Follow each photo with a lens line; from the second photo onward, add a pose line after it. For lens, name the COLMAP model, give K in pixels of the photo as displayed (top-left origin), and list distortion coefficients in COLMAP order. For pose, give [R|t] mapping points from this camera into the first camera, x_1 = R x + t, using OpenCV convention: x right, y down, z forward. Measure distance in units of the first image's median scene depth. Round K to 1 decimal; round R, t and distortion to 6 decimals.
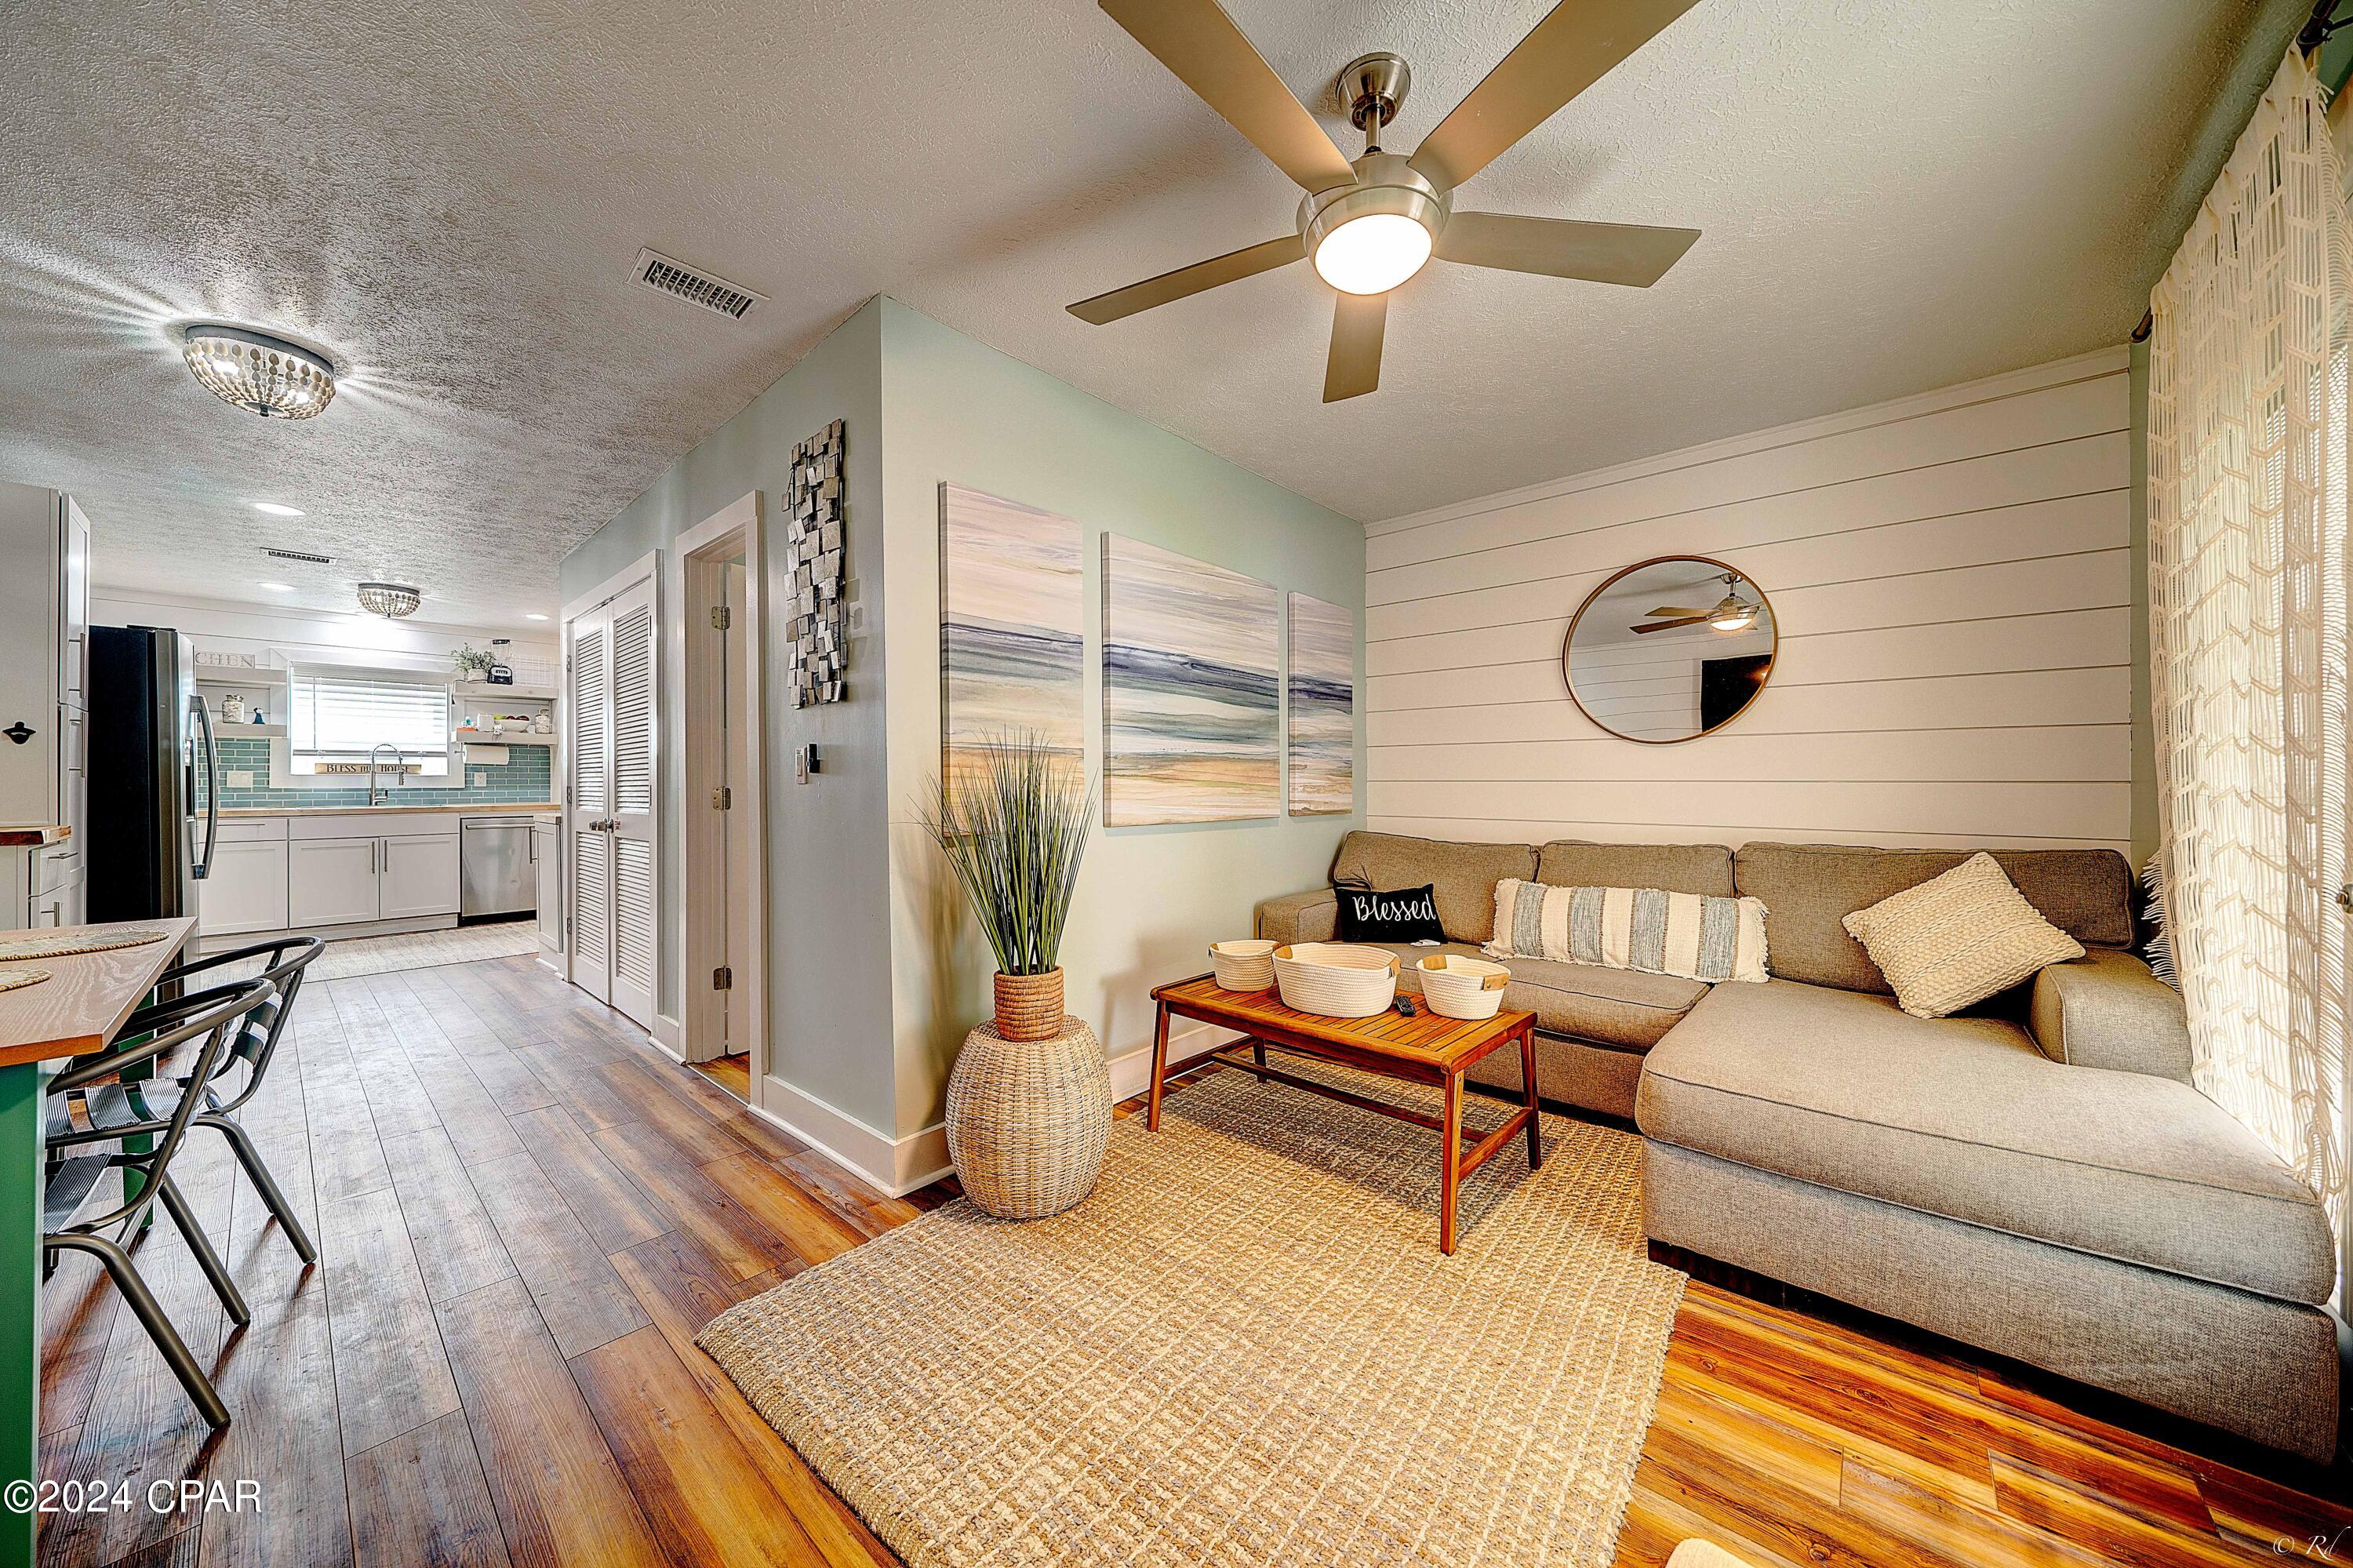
lens RADIAL K [[800.5, 0, 1176.5], [0, 800.5, 784.0], [0, 0, 1]] dist [-0.000642, -0.000266]
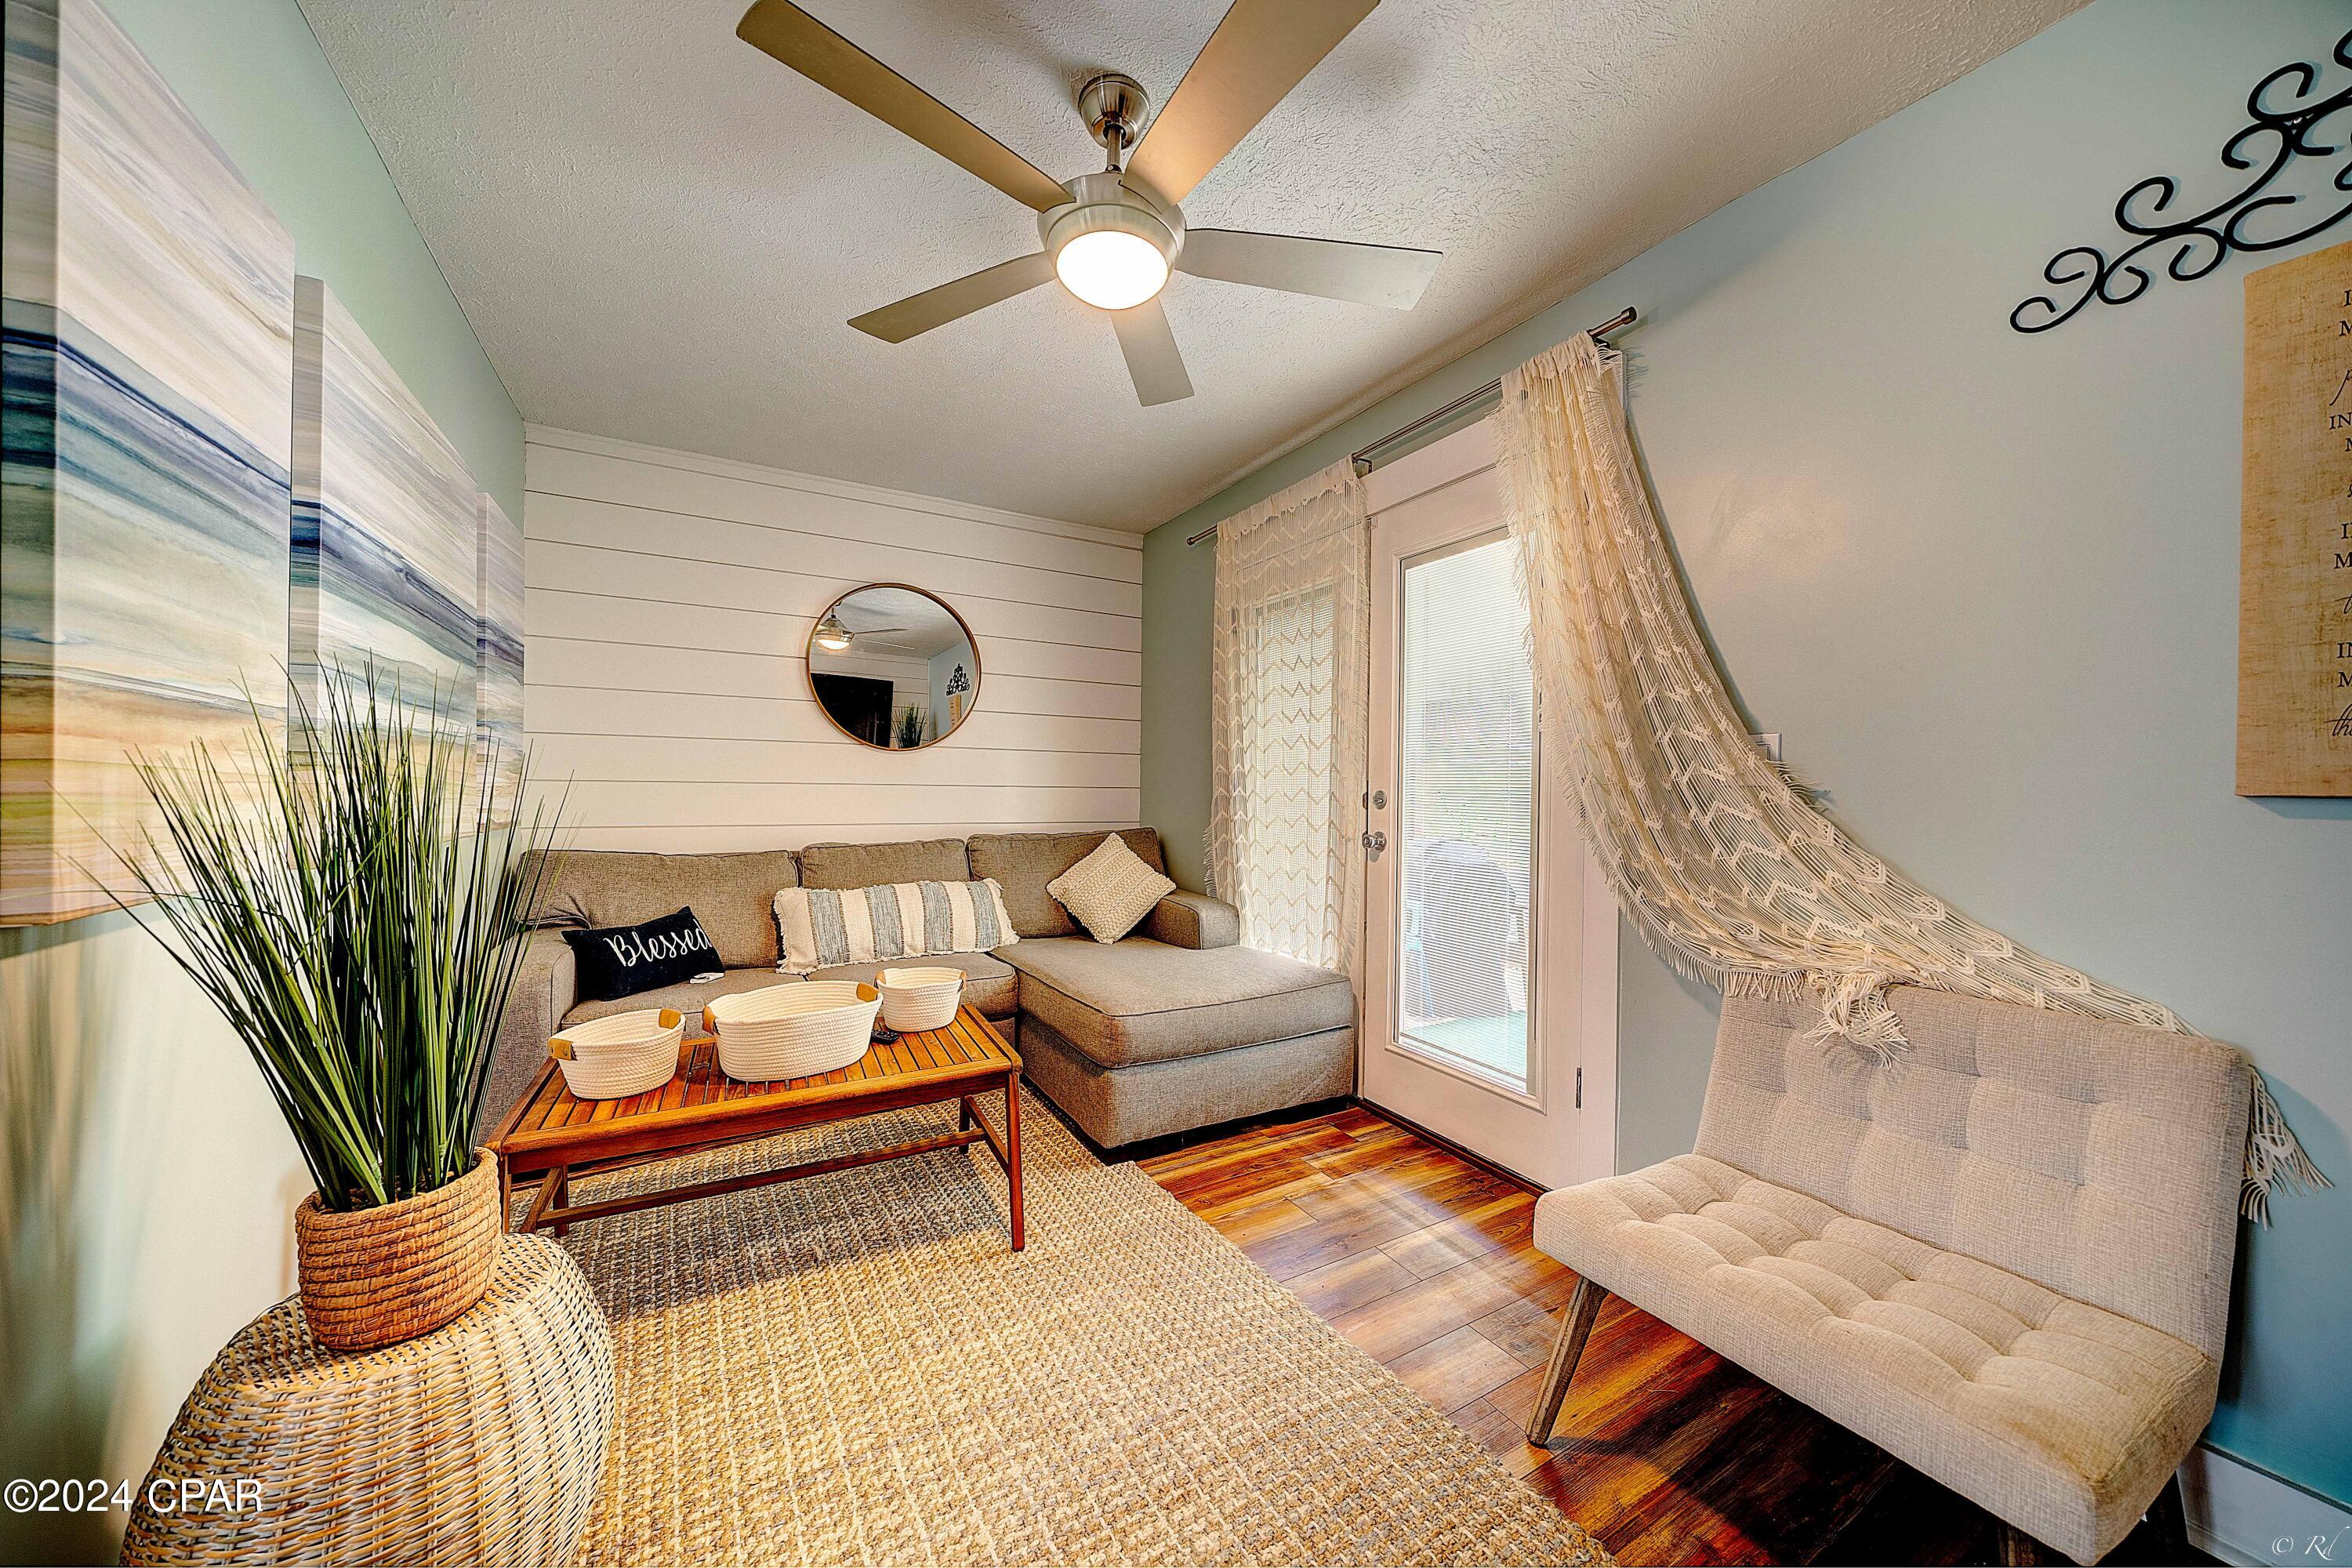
lens RADIAL K [[800.1, 0, 1176.0], [0, 800.1, 784.0], [0, 0, 1]] dist [-0.000642, -0.000266]
pose [[0.323139, 0.009485, 0.946304, -0.461938], [-0.008390, 0.999939, -0.007158, 0.000153], [-0.946314, -0.005627, 0.323199, 0.397427]]
